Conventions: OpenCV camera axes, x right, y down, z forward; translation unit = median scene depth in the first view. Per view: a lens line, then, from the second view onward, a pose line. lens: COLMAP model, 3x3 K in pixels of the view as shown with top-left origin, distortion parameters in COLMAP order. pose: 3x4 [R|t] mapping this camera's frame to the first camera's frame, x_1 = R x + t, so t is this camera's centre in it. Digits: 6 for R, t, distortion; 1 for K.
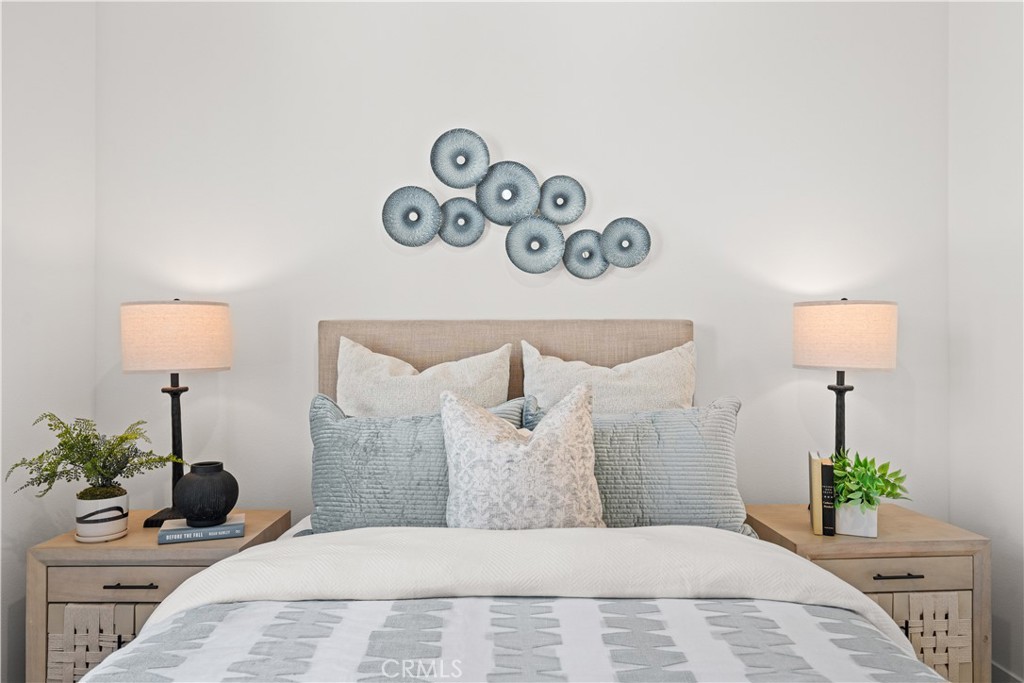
lens RADIAL K [[671.4, 0, 512.0], [0, 671.4, 341.5], [0, 0, 1]] dist [-0.000718, -0.000899]
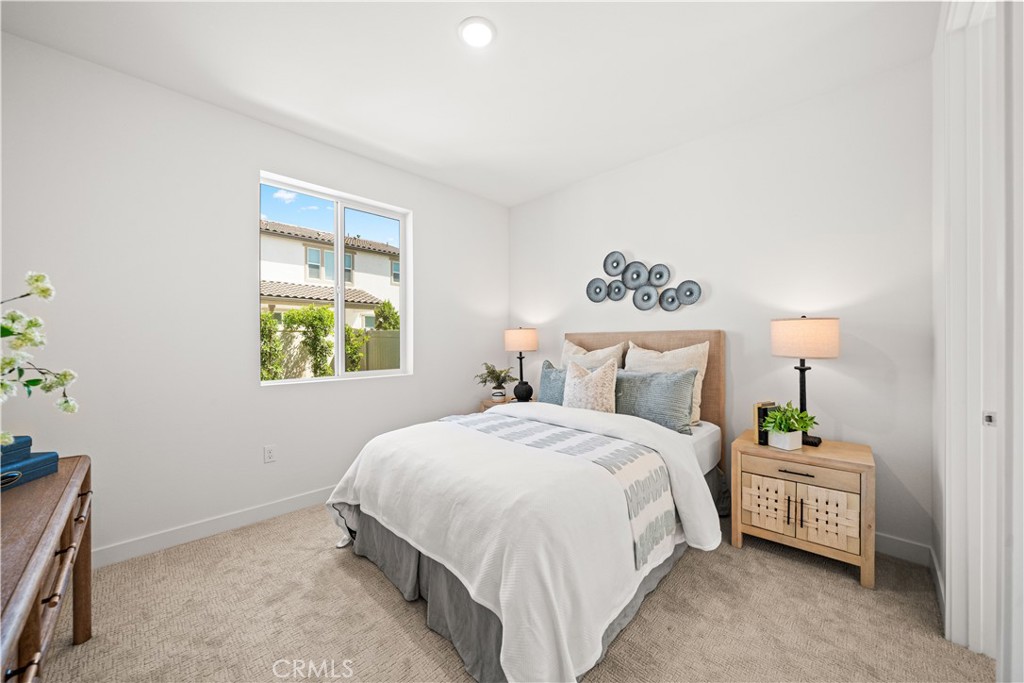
lens RADIAL K [[387.1, 0, 495.1], [0, 387.1, 337.8], [0, 0, 1]] dist [-0.000728, -0.000047]
pose [[0.669653, -0.007374, -0.742637, 0.654137], [0.011533, 0.999933, 0.000471, -0.017078], [0.742584, -0.008880, 0.669694, -0.232562]]
